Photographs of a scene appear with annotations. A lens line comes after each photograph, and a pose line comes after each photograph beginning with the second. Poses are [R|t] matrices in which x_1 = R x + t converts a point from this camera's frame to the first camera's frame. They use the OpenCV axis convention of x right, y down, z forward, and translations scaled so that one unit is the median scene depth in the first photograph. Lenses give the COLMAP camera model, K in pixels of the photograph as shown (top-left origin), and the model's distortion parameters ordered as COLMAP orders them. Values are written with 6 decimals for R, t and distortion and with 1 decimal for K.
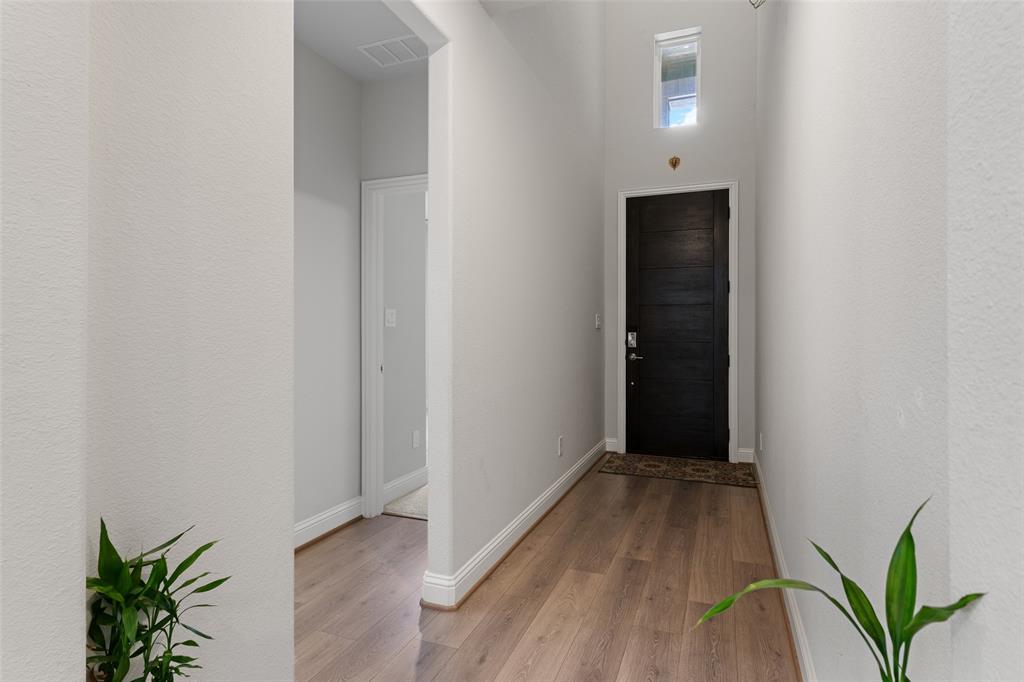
lens RADIAL K [[511.9, 0, 512.0], [0, 511.9, 337.0], [0, 0, 1]] dist [-0.003845, 0.000056]
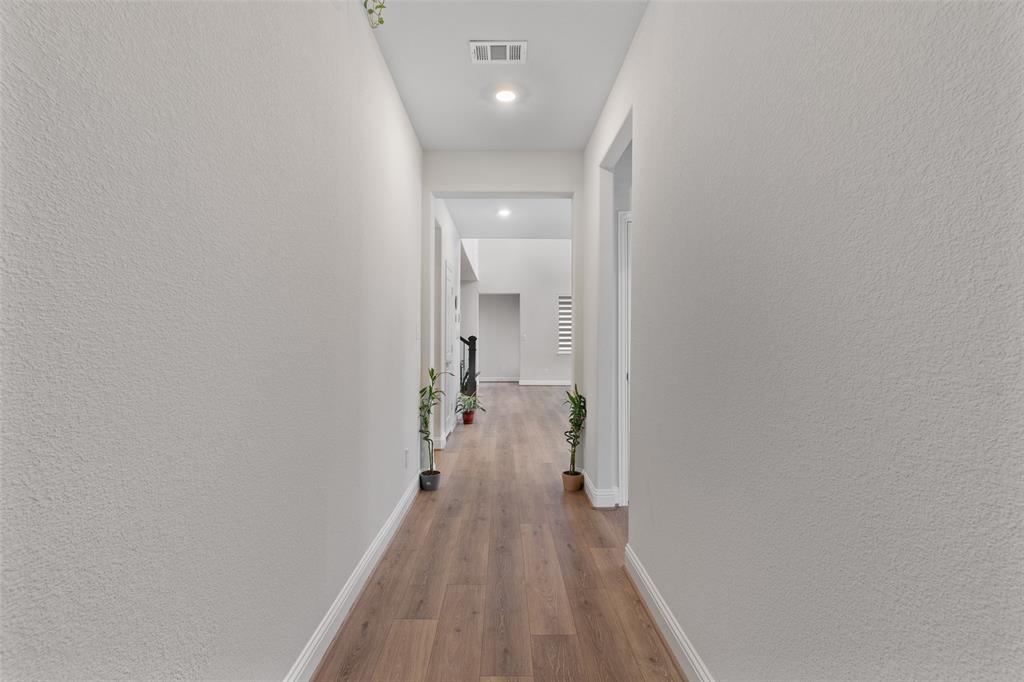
lens RADIAL K [[491.1, 0, 510.7], [0, 491.1, 340.2], [0, 0, 1]] dist [0.002418, -0.001041]
pose [[-0.921266, -0.001285, -0.388932, 0.572480], [-0.005401, 0.999940, 0.009490, -0.024707], [0.388896, 0.010843, -0.921218, 1.880223]]
